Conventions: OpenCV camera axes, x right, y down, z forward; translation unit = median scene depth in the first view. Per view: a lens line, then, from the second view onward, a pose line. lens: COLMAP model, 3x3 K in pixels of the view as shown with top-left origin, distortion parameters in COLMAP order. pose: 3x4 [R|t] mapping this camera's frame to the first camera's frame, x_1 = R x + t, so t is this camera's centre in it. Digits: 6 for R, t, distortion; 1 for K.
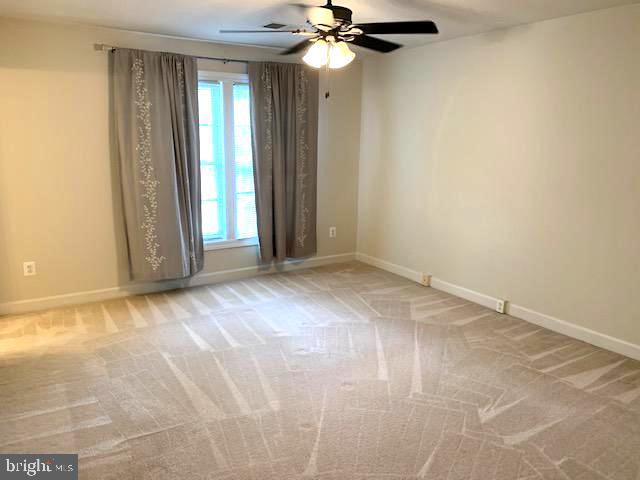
lens RADIAL K [[488.1, 0, 320.0], [0, 488.1, 240.0], [0, 0, 1]] dist [0.056174, -0.001267]
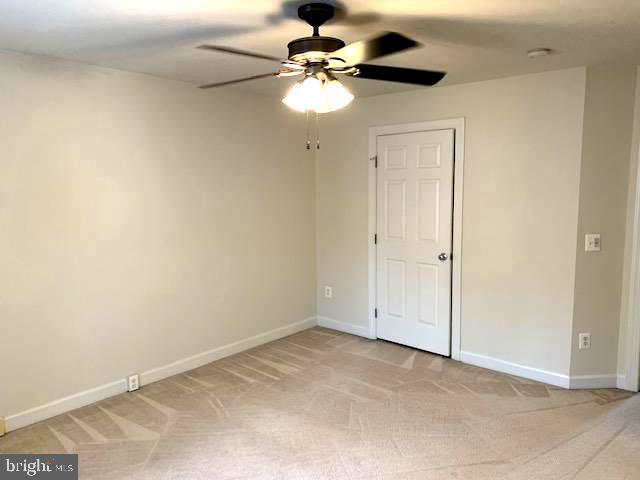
lens RADIAL K [[488.1, 0, 320.0], [0, 488.1, 240.0], [0, 0, 1]] dist [0.056174, -0.001267]
pose [[-0.286880, -0.118494, 0.950610, -0.679097], [0.198759, 0.963364, 0.180067, -0.257896], [-0.937120, 0.240600, -0.252818, 1.122337]]
